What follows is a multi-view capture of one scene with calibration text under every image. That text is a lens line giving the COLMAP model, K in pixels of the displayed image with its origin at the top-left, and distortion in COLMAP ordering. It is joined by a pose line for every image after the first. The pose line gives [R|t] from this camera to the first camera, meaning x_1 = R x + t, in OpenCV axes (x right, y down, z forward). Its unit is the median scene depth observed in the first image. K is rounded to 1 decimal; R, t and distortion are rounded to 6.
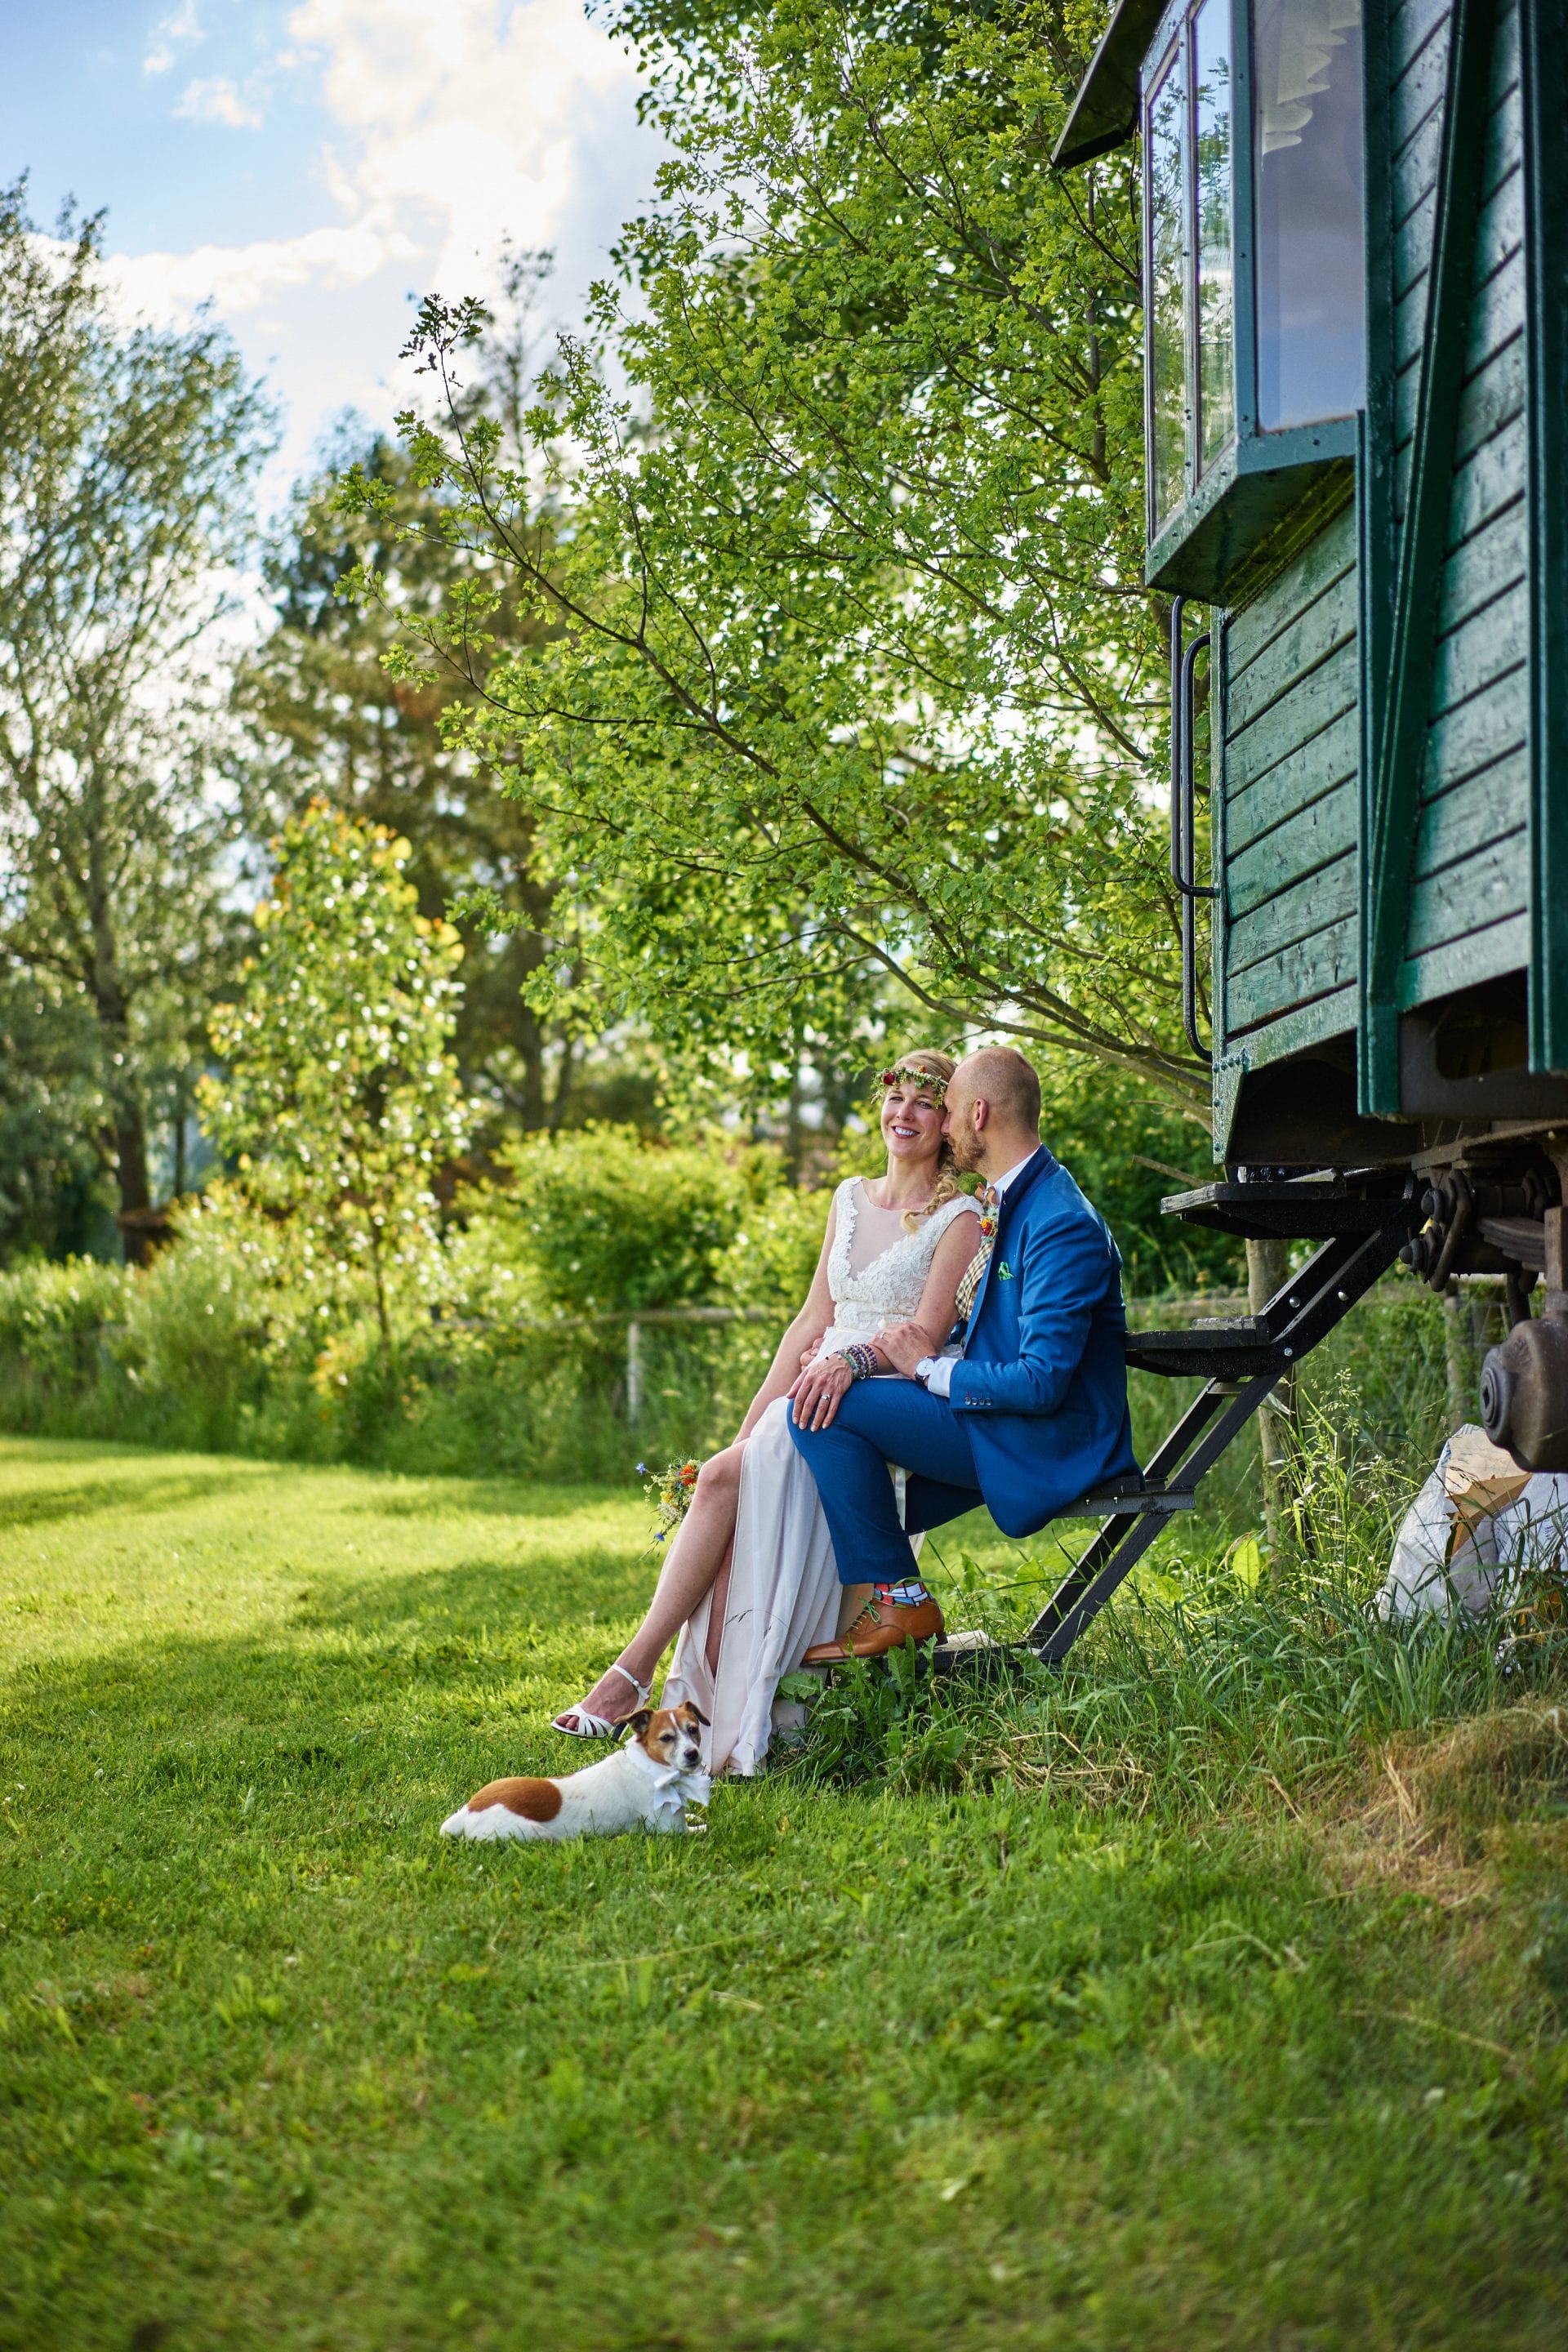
lens RADIAL K [[3483.2, 0, 784.0], [0, 3483.2, 1176.0], [0, 0, 1]] dist [0.041352, -0.582416]
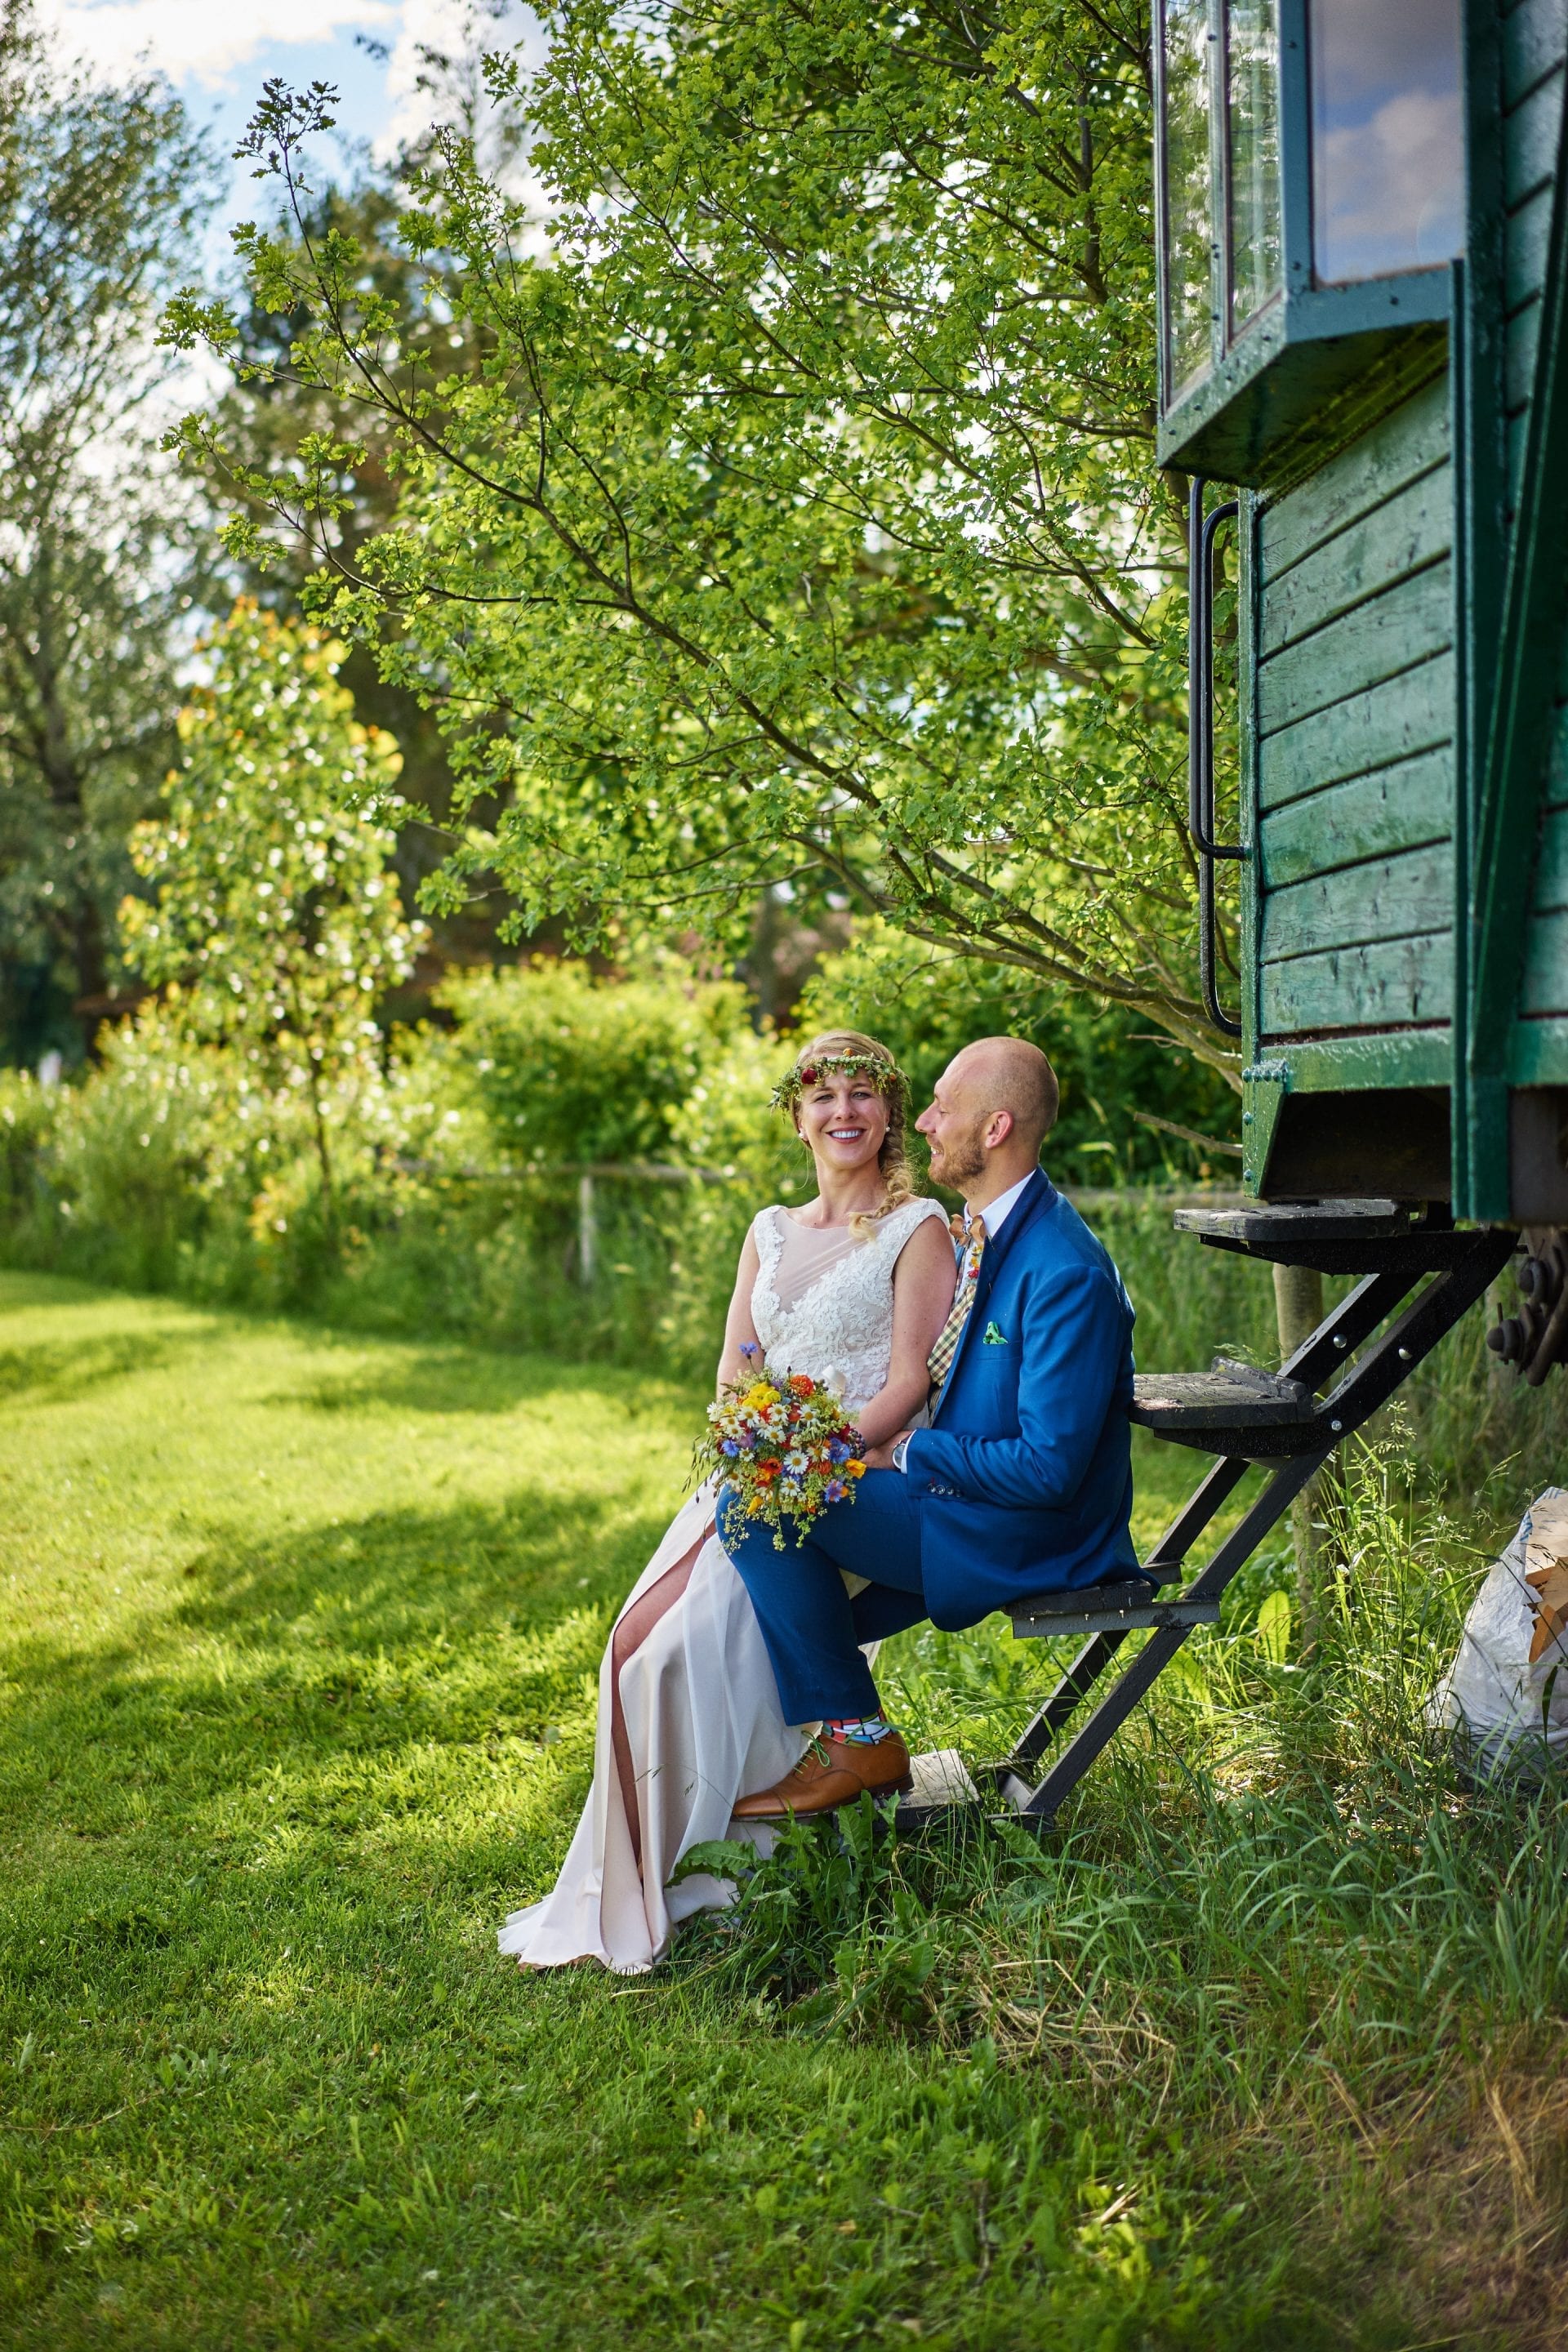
lens RADIAL K [[3483.2, 0, 784.0], [0, 3483.2, 1176.0], [0, 0, 1]] dist [0.041352, -0.582416]
pose [[0.999937, -0.010367, 0.004407, 0.004564], [0.010025, 0.997376, 0.071698, -0.020158], [-0.005139, -0.071649, 0.997417, 0.063484]]
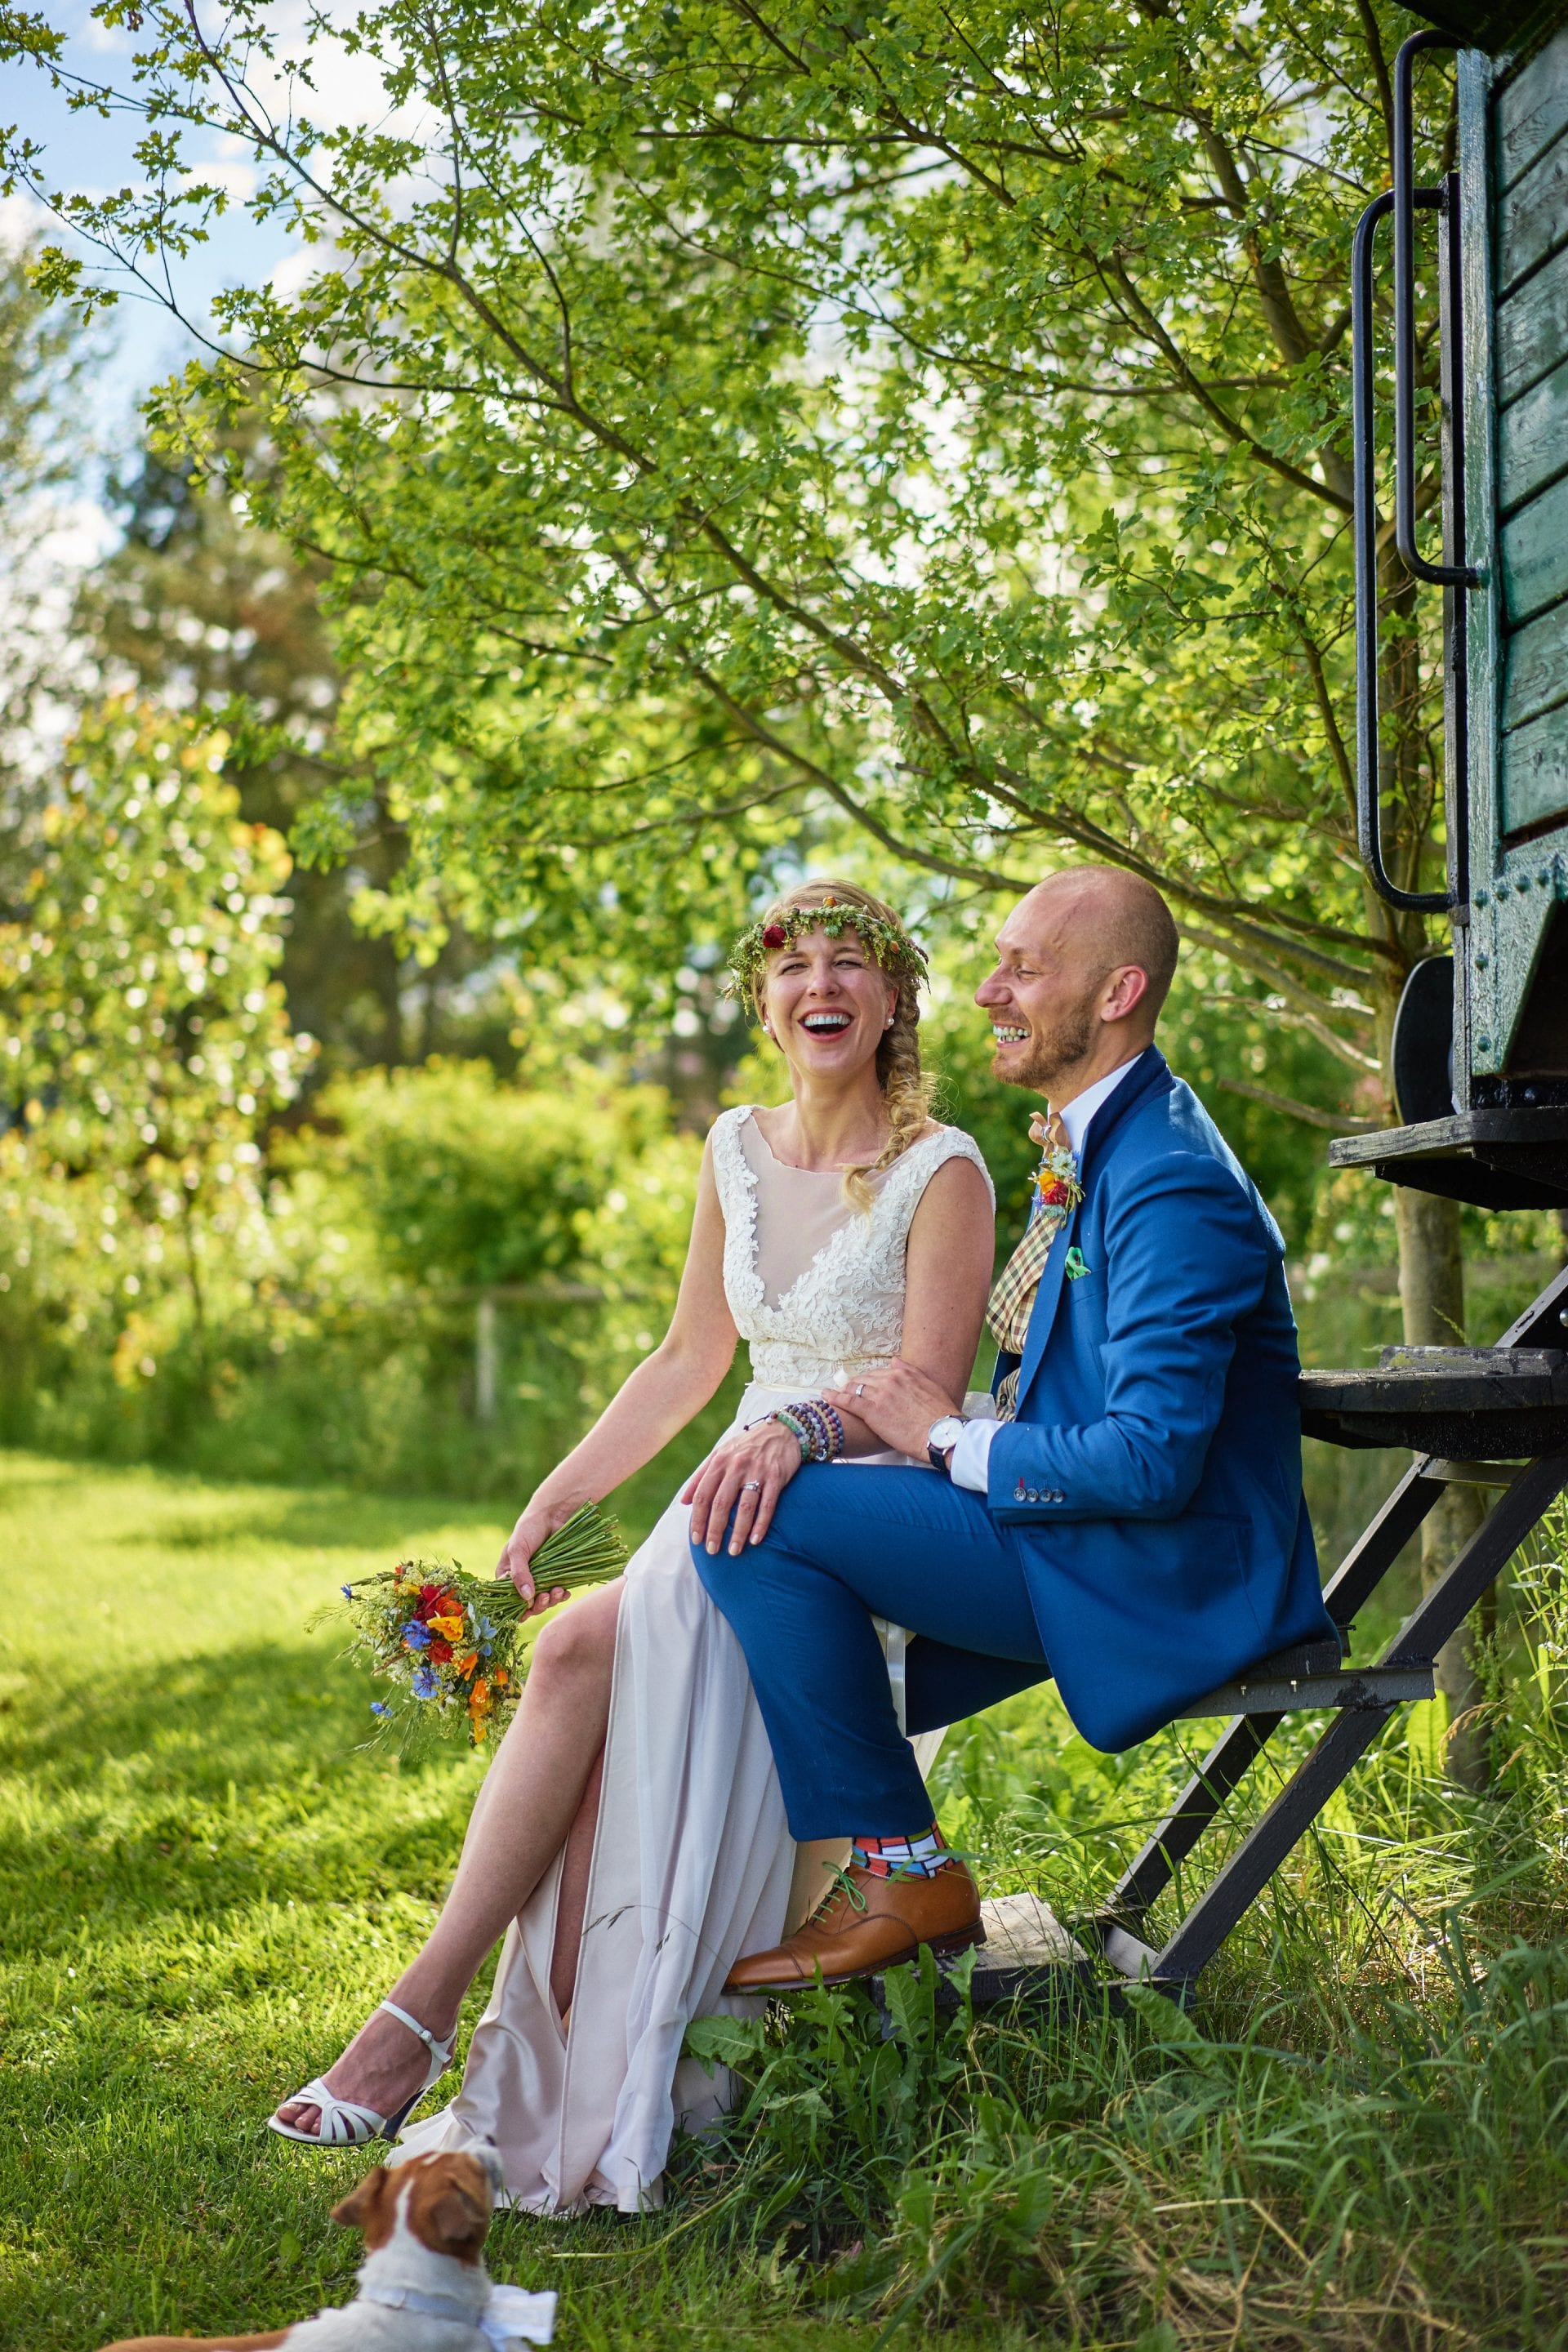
lens RADIAL K [[3483.2, 0, 784.0], [0, 3483.2, 1176.0], [0, 0, 1]] dist [0.041352, -0.582416]
pose [[0.999348, -0.003076, 0.035964, -0.001561], [0.002633, 0.999920, 0.012359, 0.001709], [-0.035999, -0.012256, 0.999277, 0.139013]]
